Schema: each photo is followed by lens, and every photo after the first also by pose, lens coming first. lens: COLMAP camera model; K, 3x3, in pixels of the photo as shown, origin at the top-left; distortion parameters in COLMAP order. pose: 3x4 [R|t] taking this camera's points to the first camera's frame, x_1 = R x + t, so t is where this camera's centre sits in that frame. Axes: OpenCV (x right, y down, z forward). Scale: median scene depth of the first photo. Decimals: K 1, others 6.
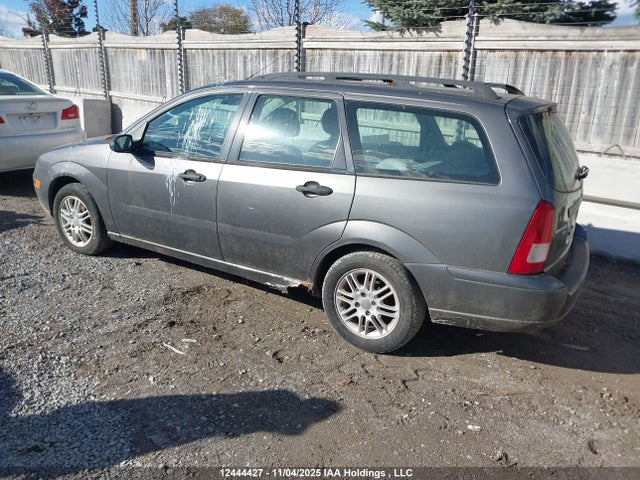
lens RADIAL K [[500.2, 0, 320.0], [0, 500.2, 240.0], [0, 0, 1]] dist [0.006927, -0.003318]
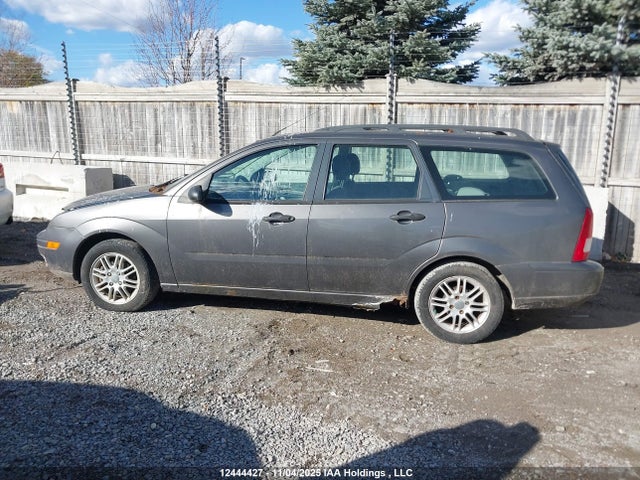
lens RADIAL K [[500.2, 0, 320.0], [0, 500.2, 240.0], [0, 0, 1]] dist [0.006927, -0.003318]
pose [[0.932560, -0.098973, 0.347183, -0.360052], [0.129178, 0.989495, -0.064900, 0.002466], [-0.337112, 0.105371, 0.935549, -0.037592]]
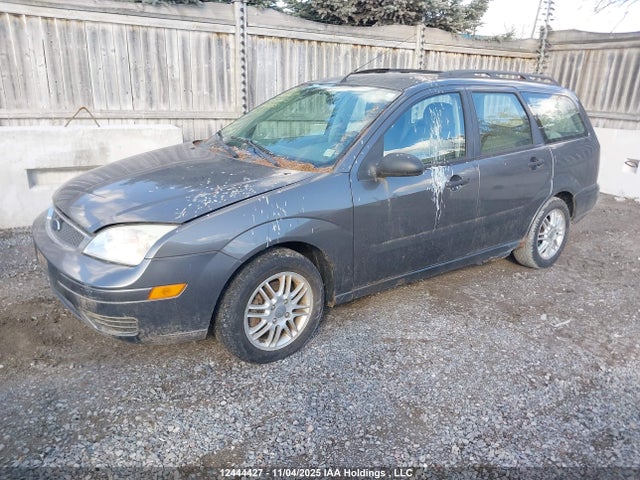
lens RADIAL K [[500.2, 0, 320.0], [0, 500.2, 240.0], [0, 0, 1]] dist [0.006927, -0.003318]
pose [[0.368259, -0.315718, 0.874475, -0.794060], [0.259626, 0.938080, 0.229348, -0.201897], [-0.892737, 0.142577, 0.427425, 0.543224]]
